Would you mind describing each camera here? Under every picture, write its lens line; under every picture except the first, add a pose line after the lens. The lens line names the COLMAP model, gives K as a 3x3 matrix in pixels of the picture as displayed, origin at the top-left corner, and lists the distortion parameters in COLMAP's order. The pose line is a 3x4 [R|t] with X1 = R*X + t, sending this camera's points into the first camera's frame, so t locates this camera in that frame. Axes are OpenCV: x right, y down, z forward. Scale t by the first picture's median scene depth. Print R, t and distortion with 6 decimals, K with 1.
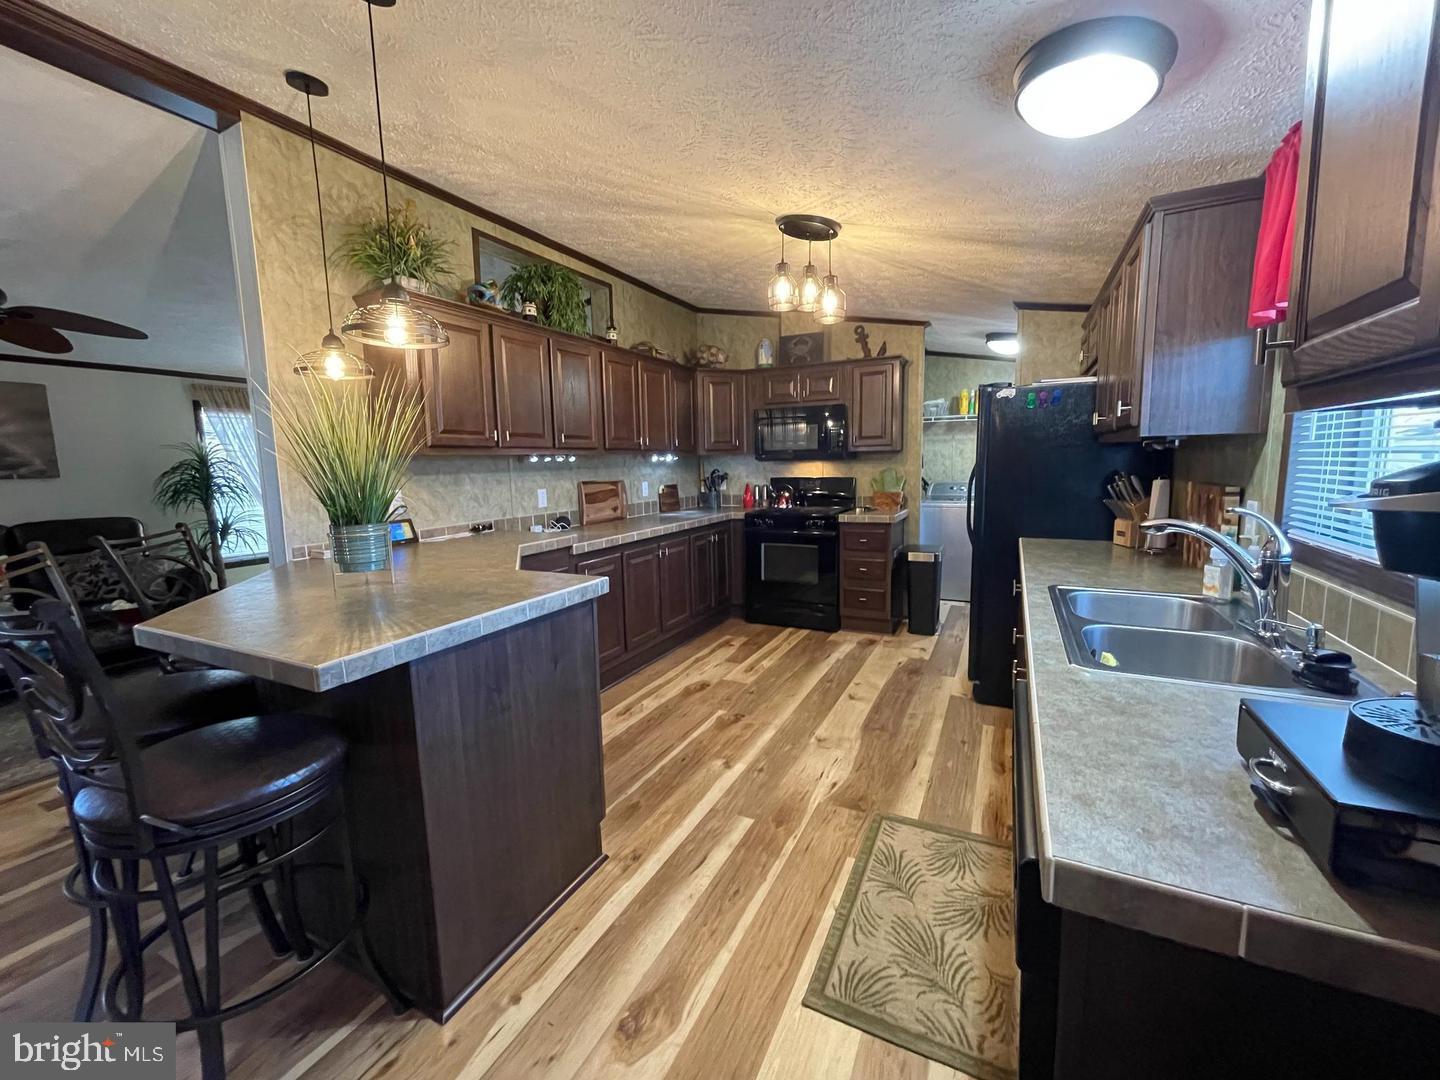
lens RADIAL K [[586.3, 0, 718.6], [0, 586.3, 535.0], [0, 0, 1]] dist [0.001507, 0.000187]
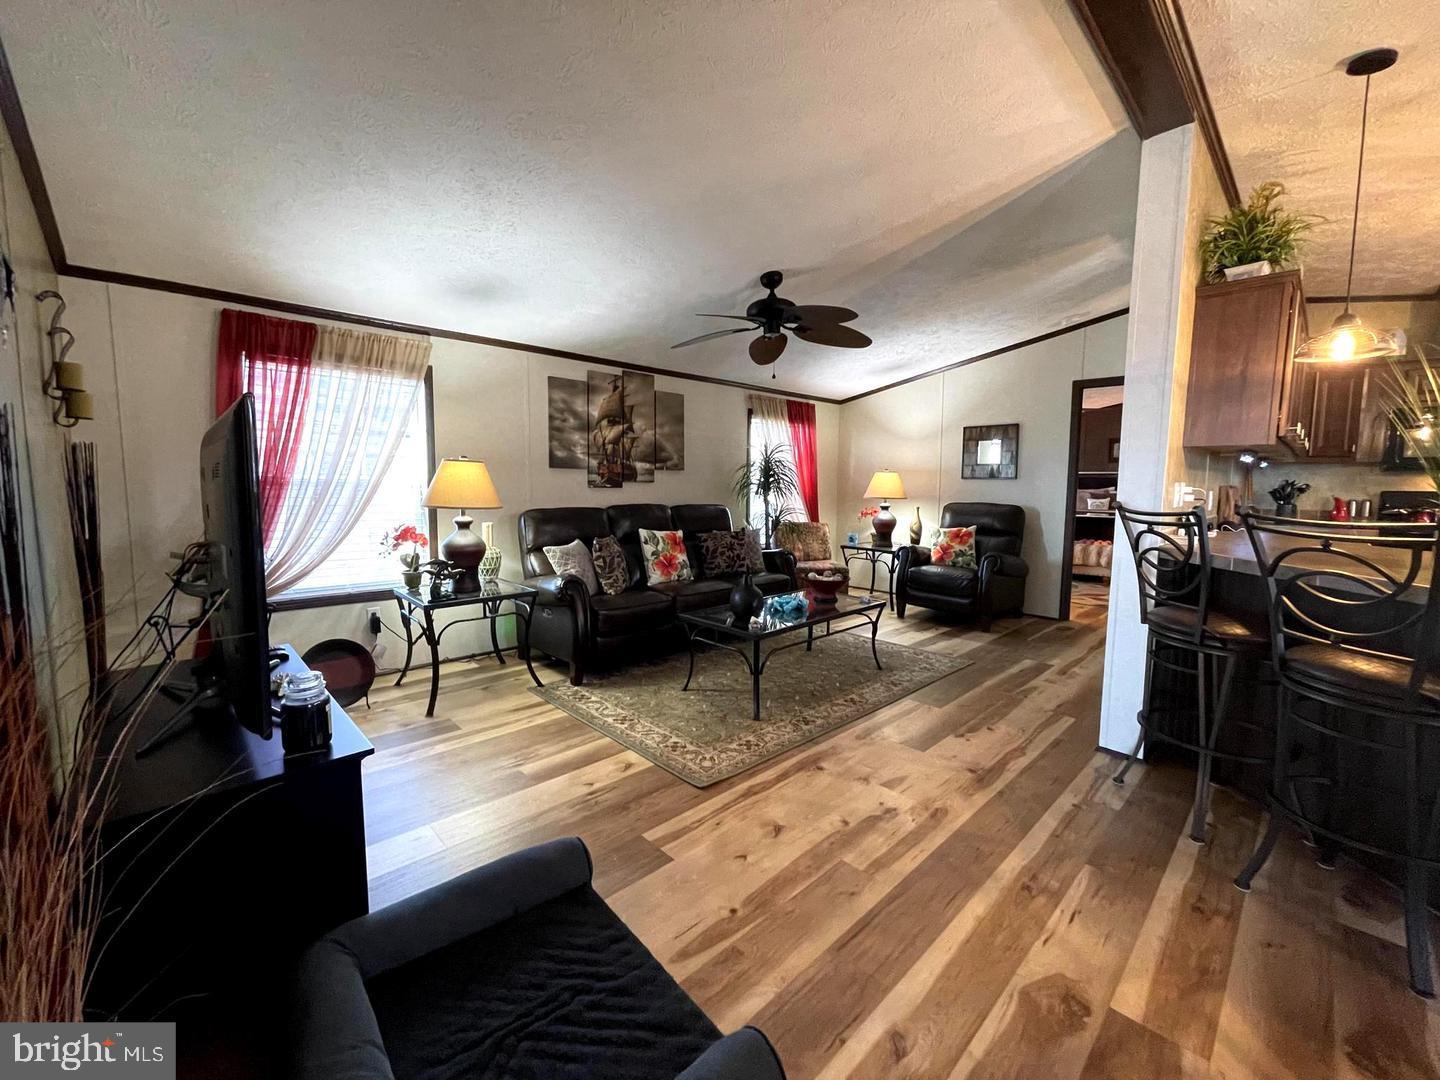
lens RADIAL K [[586.3, 0, 717.3], [0, 586.3, 539.3], [0, 0, 1]] dist [0.001507, 0.000187]
pose [[0.941014, 0.059342, -0.333123, -0.653996], [-0.068841, 0.997487, -0.016773, 0.062416], [0.331290, 0.038717, 0.942734, -0.123020]]
